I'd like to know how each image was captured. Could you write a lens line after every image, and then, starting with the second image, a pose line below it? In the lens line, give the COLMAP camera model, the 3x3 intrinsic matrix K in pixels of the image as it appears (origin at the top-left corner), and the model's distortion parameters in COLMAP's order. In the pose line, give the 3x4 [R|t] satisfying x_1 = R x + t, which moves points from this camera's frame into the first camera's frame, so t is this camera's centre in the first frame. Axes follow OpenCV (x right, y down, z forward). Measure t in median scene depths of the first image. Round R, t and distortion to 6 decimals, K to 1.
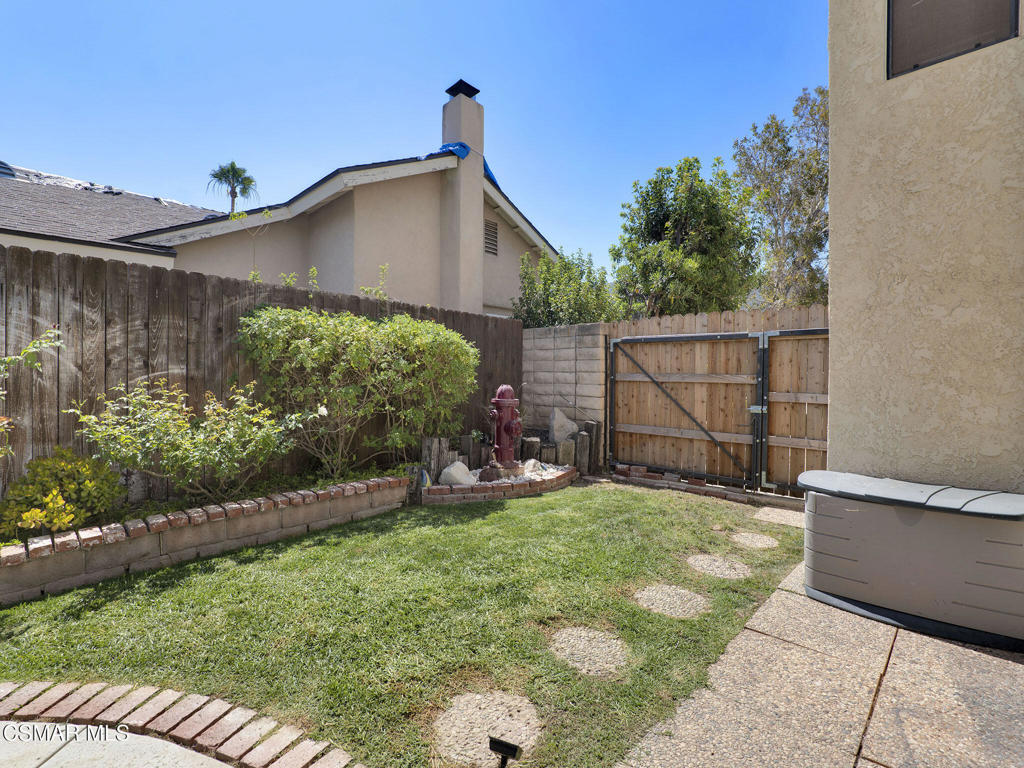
lens RADIAL K [[476.6, 0, 511.9], [0, 476.6, 381.8], [0, 0, 1]] dist [-0.004026, -0.000147]
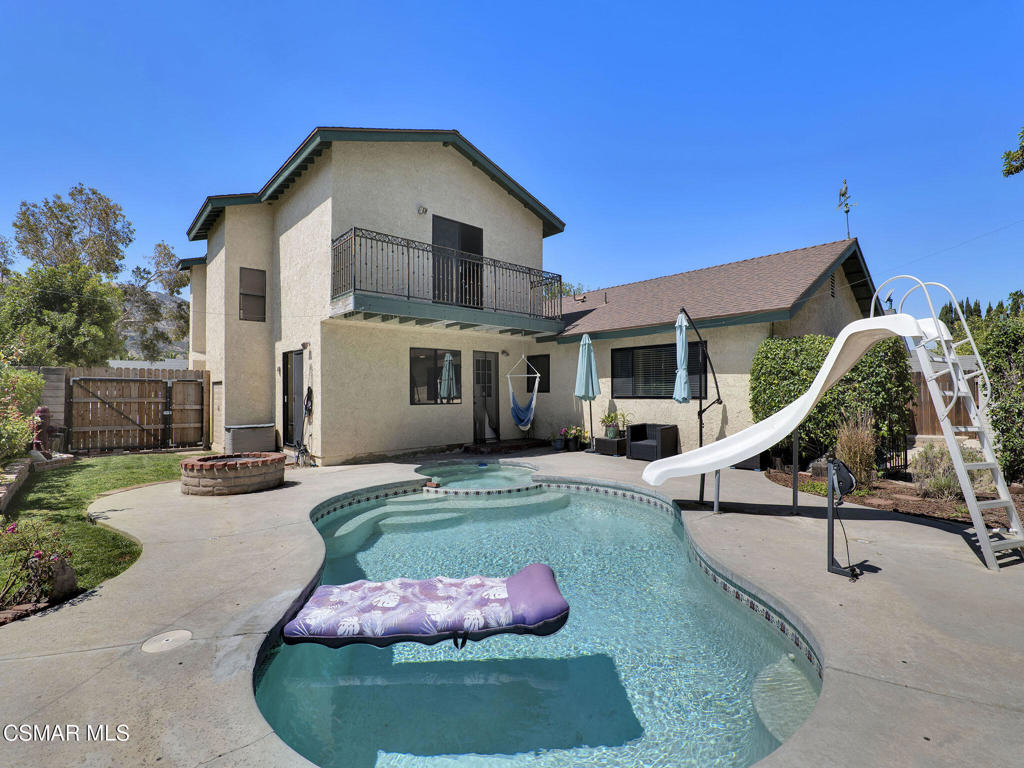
lens RADIAL K [[476.6, 0, 508.0], [0, 476.6, 387.6], [0, 0, 1]] dist [-0.004026, -0.000147]
pose [[0.102867, 0.005097, 0.994682, -1.511851], [0.012933, 0.999895, -0.006462, -0.025927], [-0.994611, 0.013528, 0.102790, -0.828592]]
